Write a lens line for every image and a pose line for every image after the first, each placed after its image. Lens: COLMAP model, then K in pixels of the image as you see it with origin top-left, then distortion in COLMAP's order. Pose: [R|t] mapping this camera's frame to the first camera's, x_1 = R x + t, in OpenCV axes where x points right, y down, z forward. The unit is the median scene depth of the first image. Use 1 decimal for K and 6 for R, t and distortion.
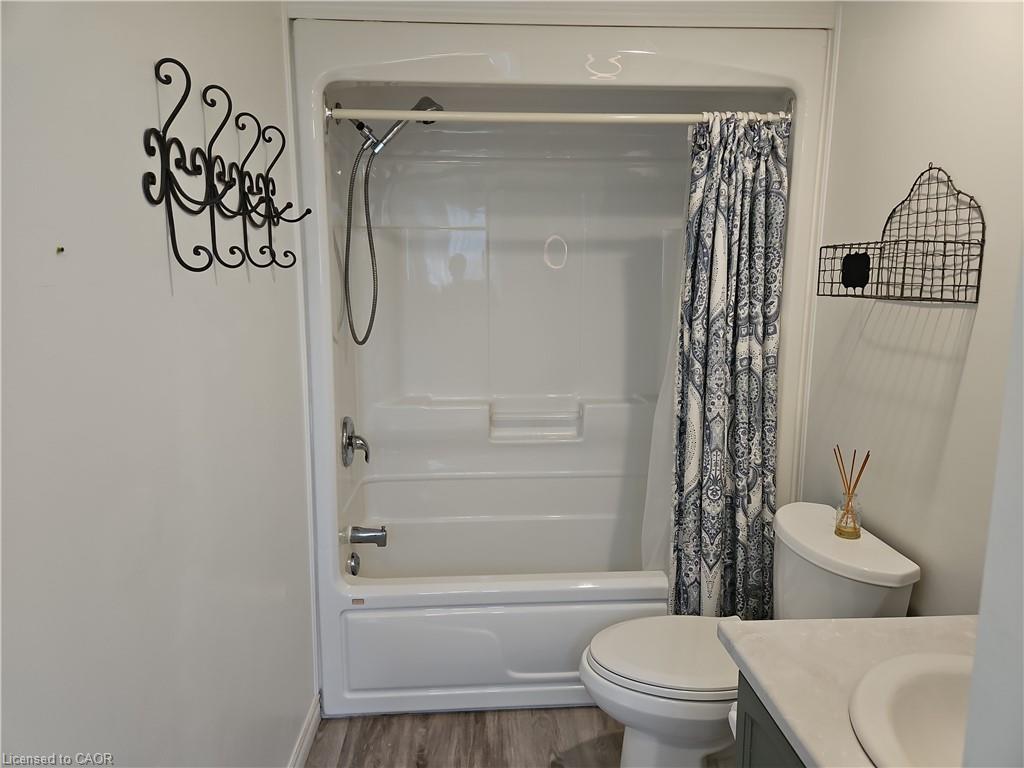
lens RADIAL K [[682.0, 0, 506.5], [0, 682.0, 391.7], [0, 0, 1]] dist [0.056273, -0.052119]
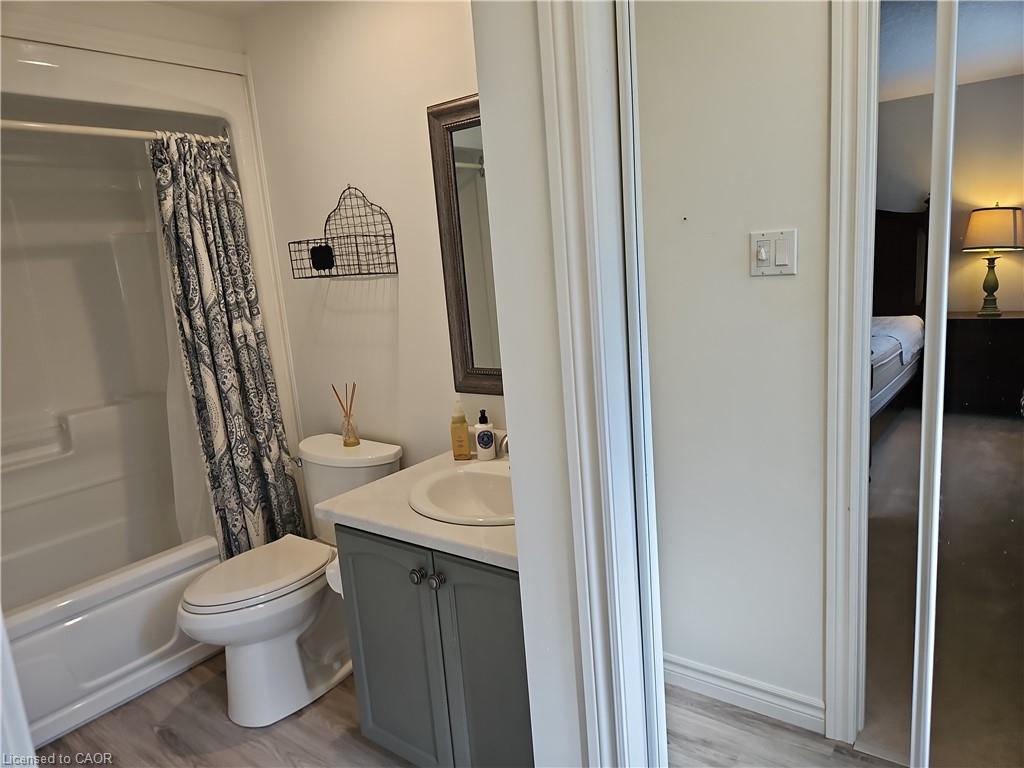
lens RADIAL K [[682.0, 0, 507.4], [0, 682.0, 392.8], [0, 0, 1]] dist [0.056273, -0.052119]
pose [[0.652052, -0.198241, 0.731799, -0.259030], [0.202906, 0.975632, 0.083499, 0.043188], [-0.730519, 0.094041, 0.676386, -0.165549]]
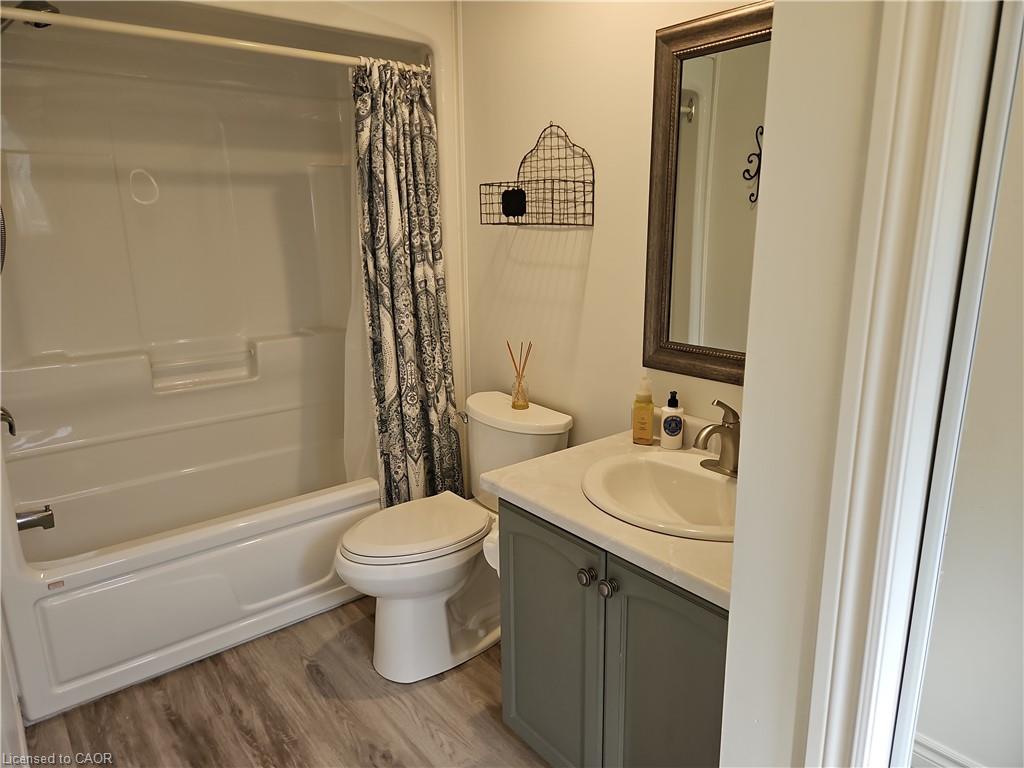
lens RADIAL K [[682.0, 0, 518.3], [0, 682.0, 397.0], [0, 0, 1]] dist [0.056273, -0.052119]
pose [[0.810498, -0.154667, 0.564952, -0.211745], [0.106101, 0.987319, 0.118083, 0.026866], [-0.576051, -0.035764, 0.816631, -0.060902]]
